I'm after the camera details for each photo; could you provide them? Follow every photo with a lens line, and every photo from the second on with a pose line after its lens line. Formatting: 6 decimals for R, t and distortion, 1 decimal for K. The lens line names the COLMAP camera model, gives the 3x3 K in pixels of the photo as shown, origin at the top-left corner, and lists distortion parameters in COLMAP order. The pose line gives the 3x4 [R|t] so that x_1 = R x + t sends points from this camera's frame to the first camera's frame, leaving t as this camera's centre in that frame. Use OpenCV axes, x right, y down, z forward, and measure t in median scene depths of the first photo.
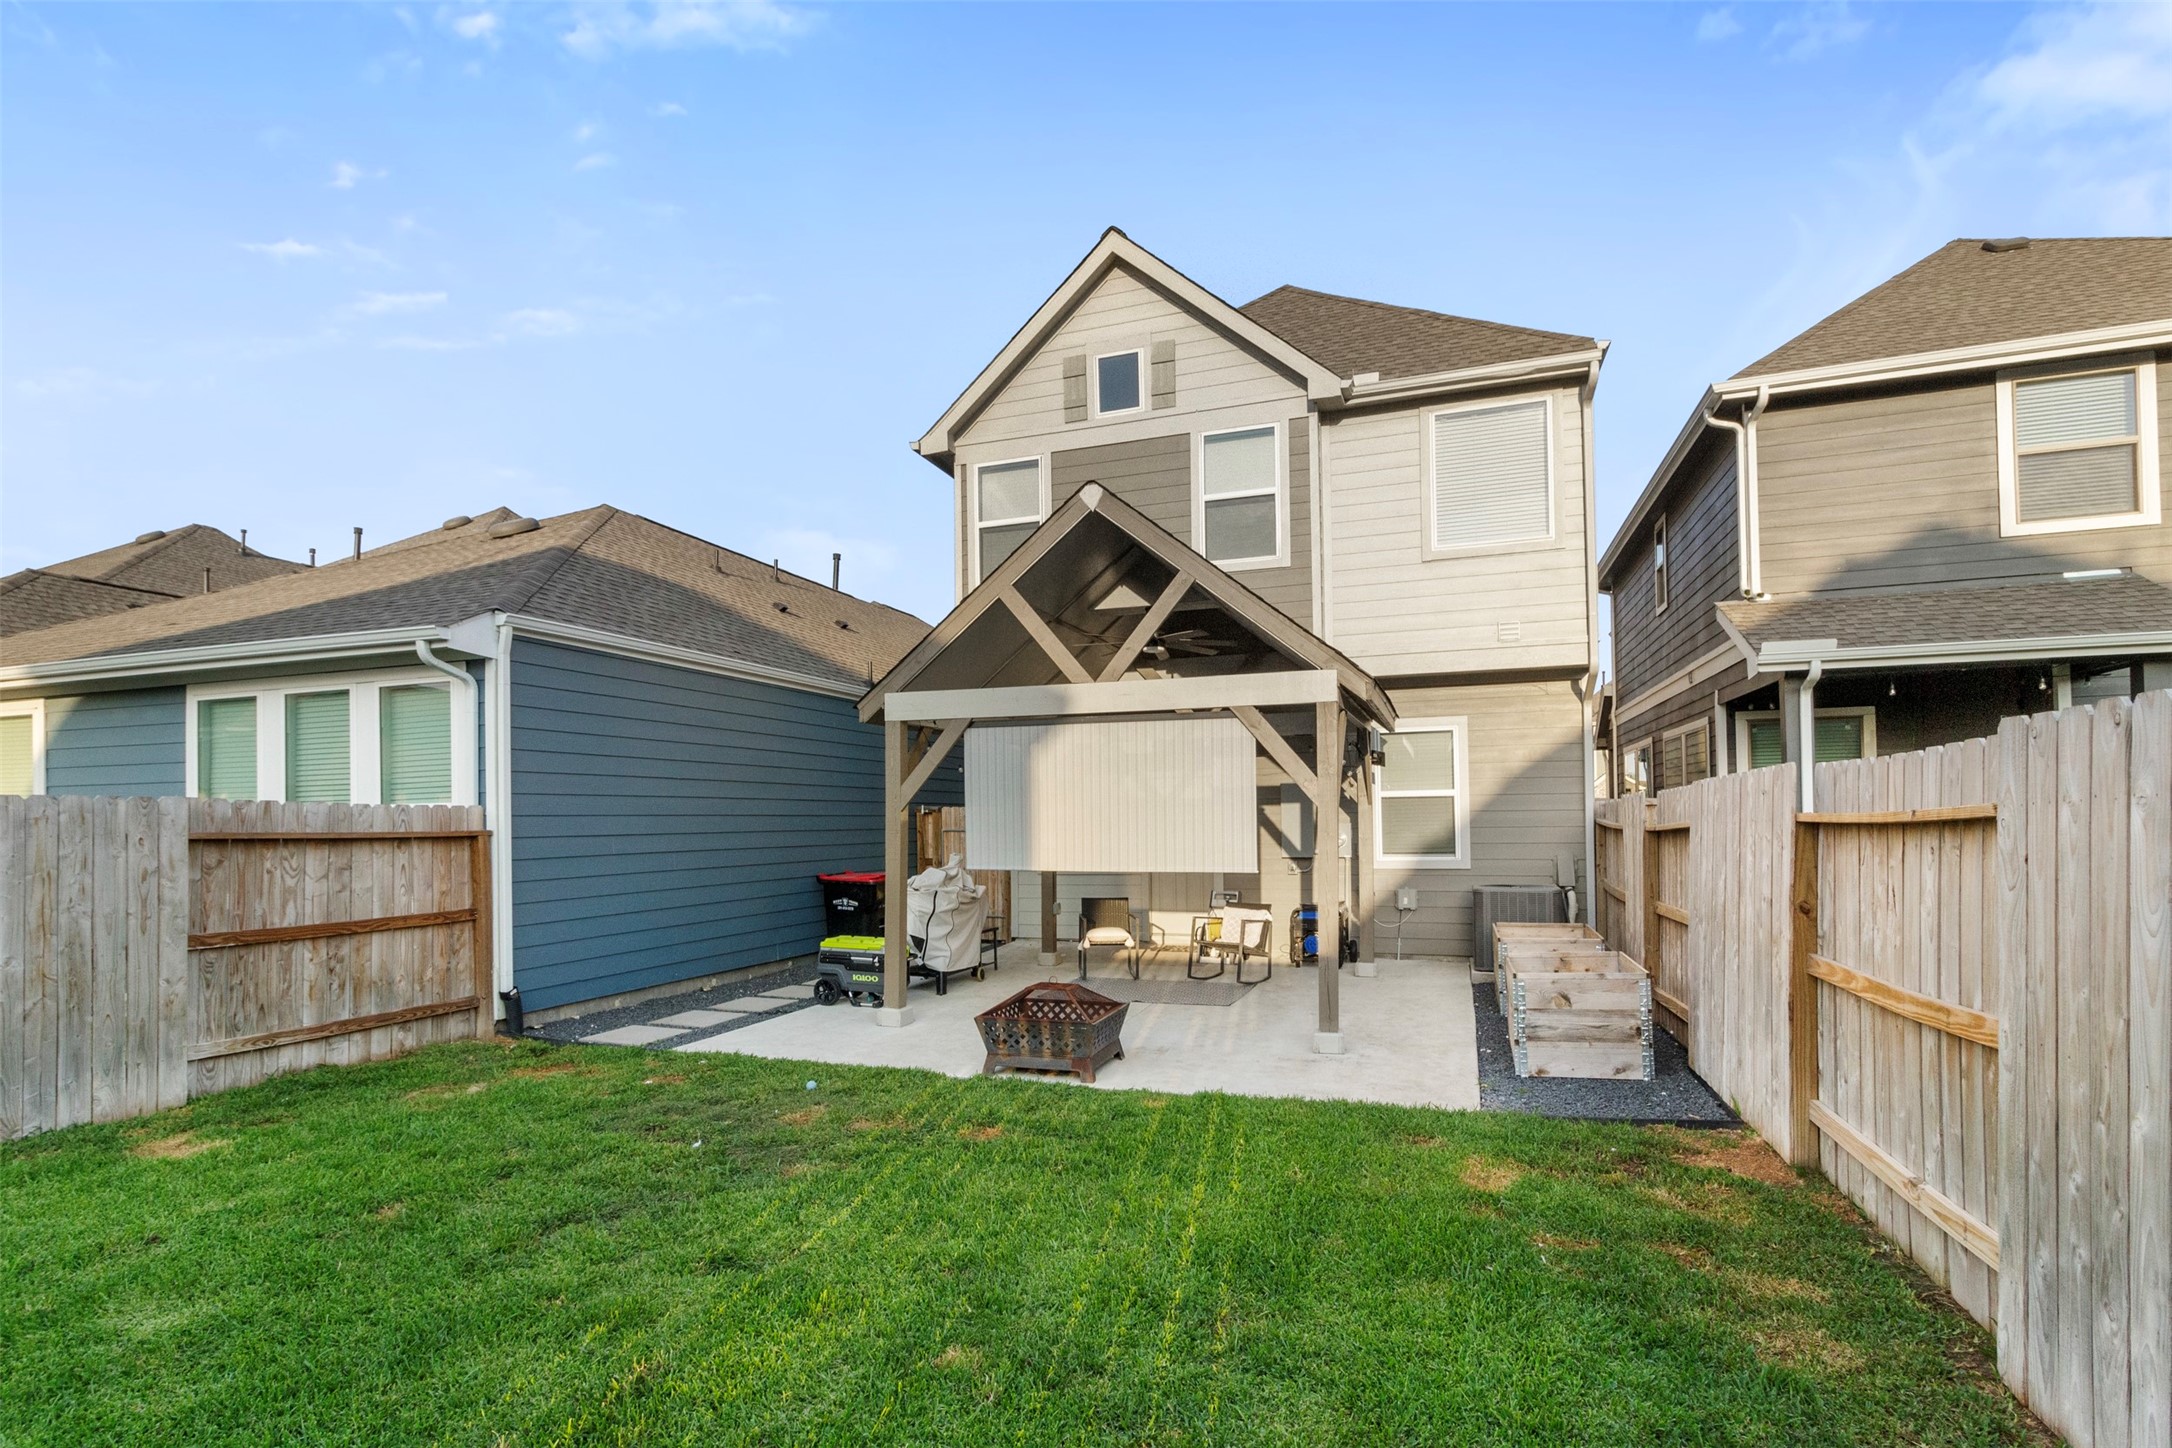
lens RADIAL K [[1025.7, 0, 1086.4], [0, 1025.7, 826.0], [0, 0, 1]] dist [0.002190, 0.000454]
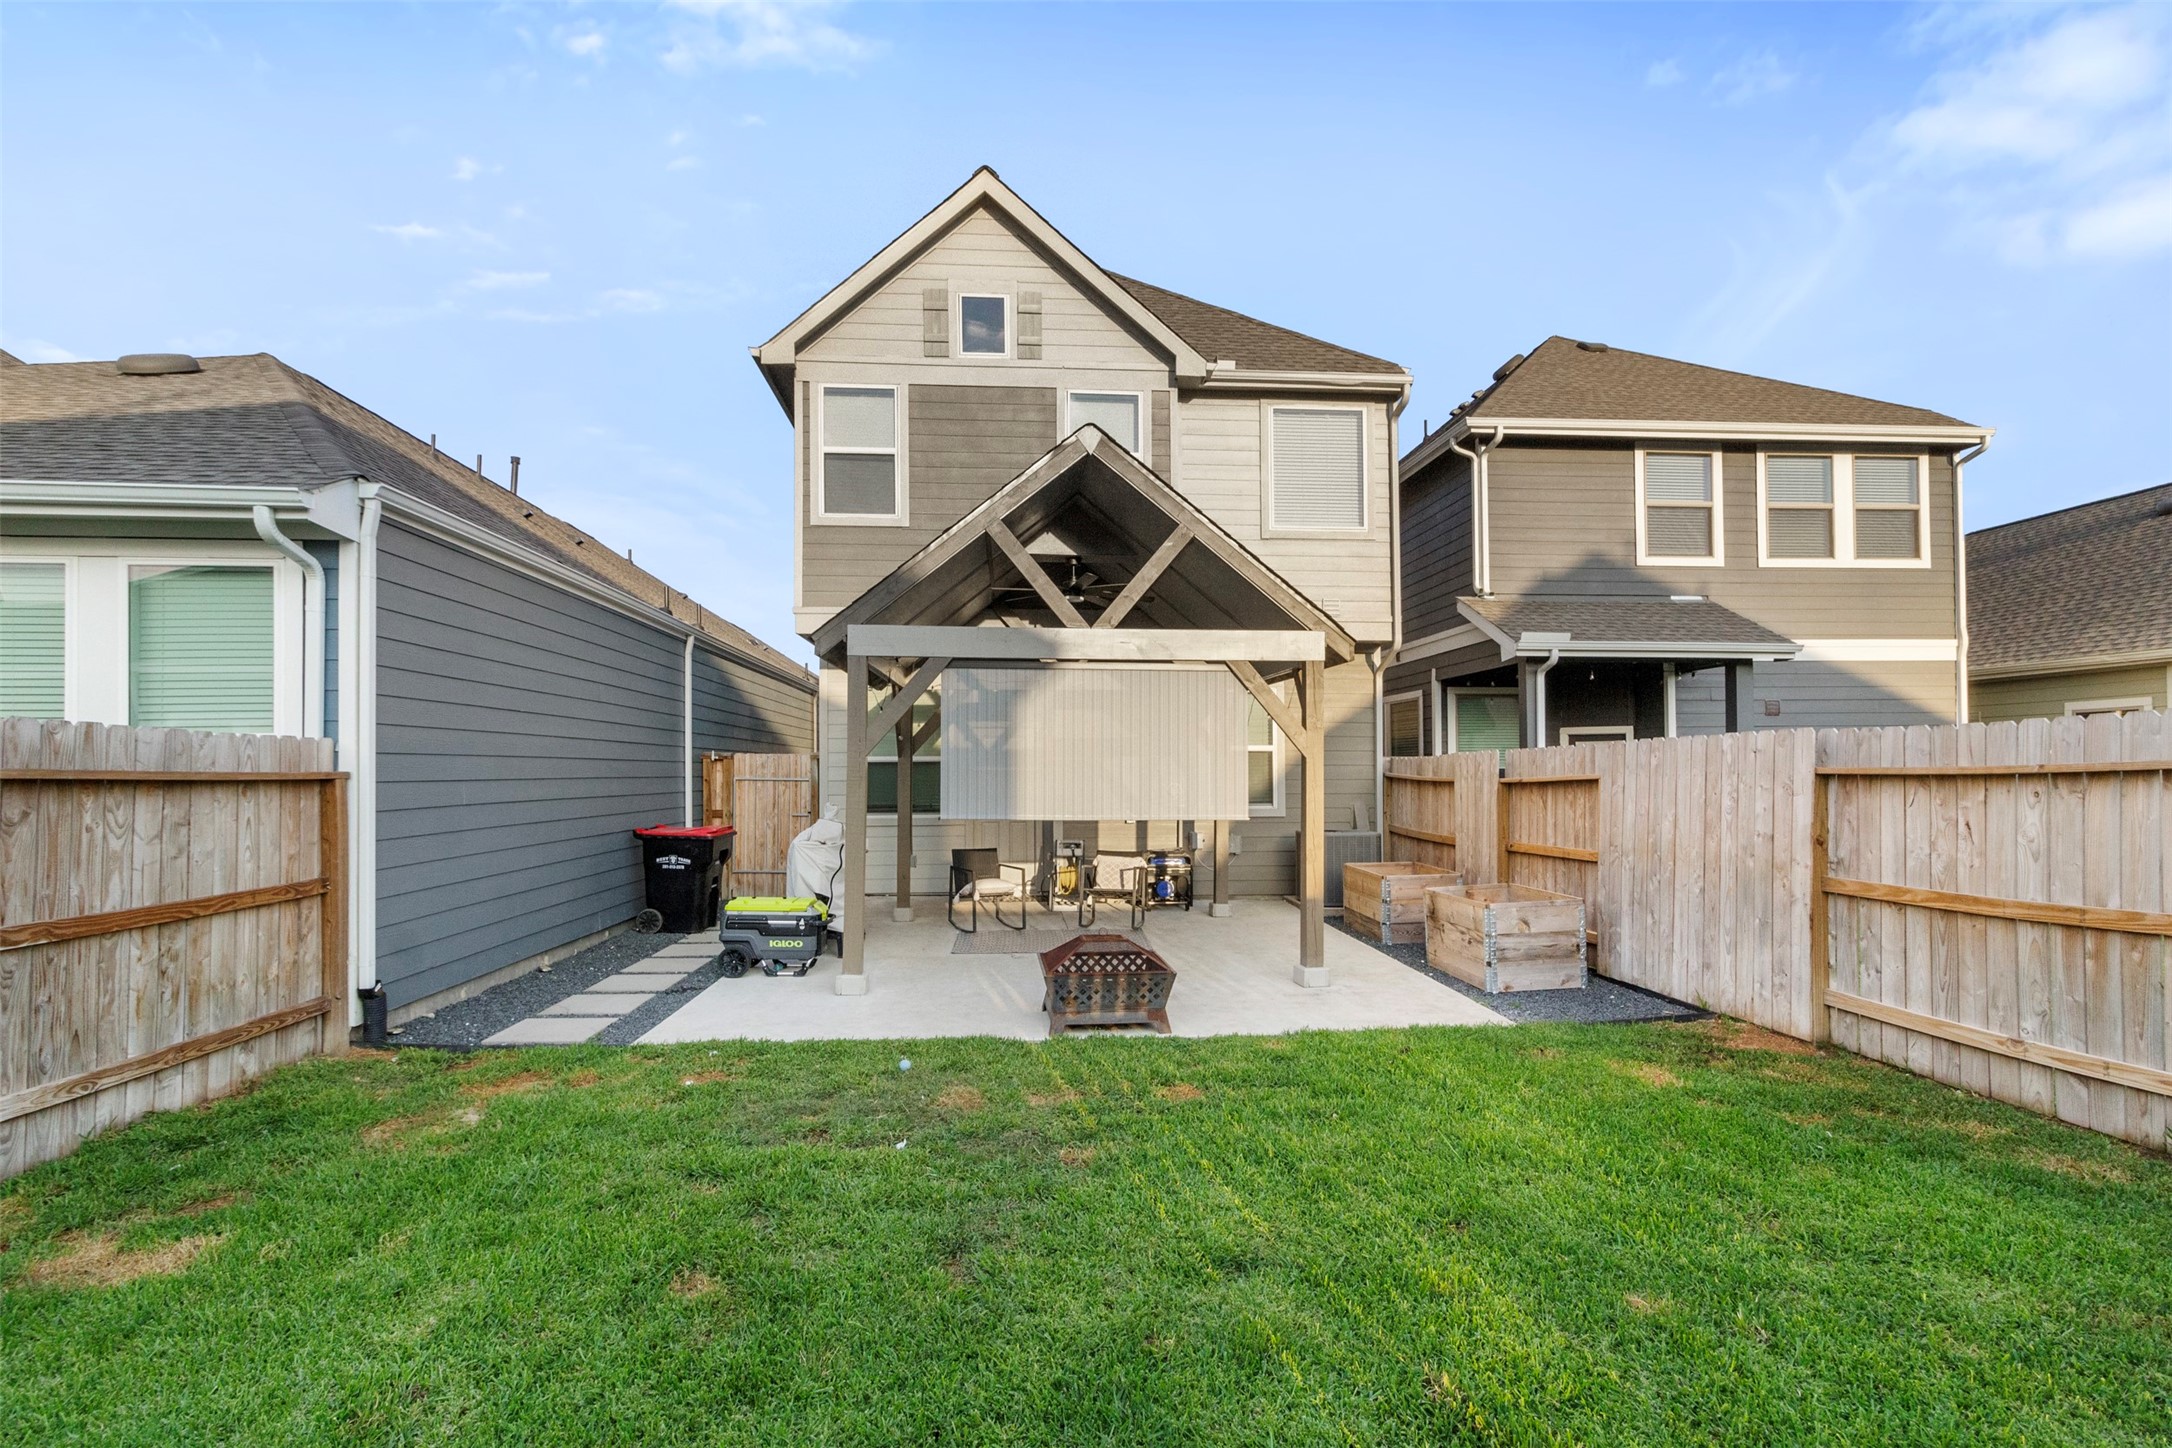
lens RADIAL K [[998.9, 0, 1082.6], [0, 998.9, 774.5], [0, 0, 1]] dist [0.001208, 0.000112]
pose [[0.917413, 0.009538, 0.397822, -0.385526], [-0.007473, 0.999949, -0.006743, 0.007213], [-0.397866, 0.003213, 0.917438, 0.126512]]
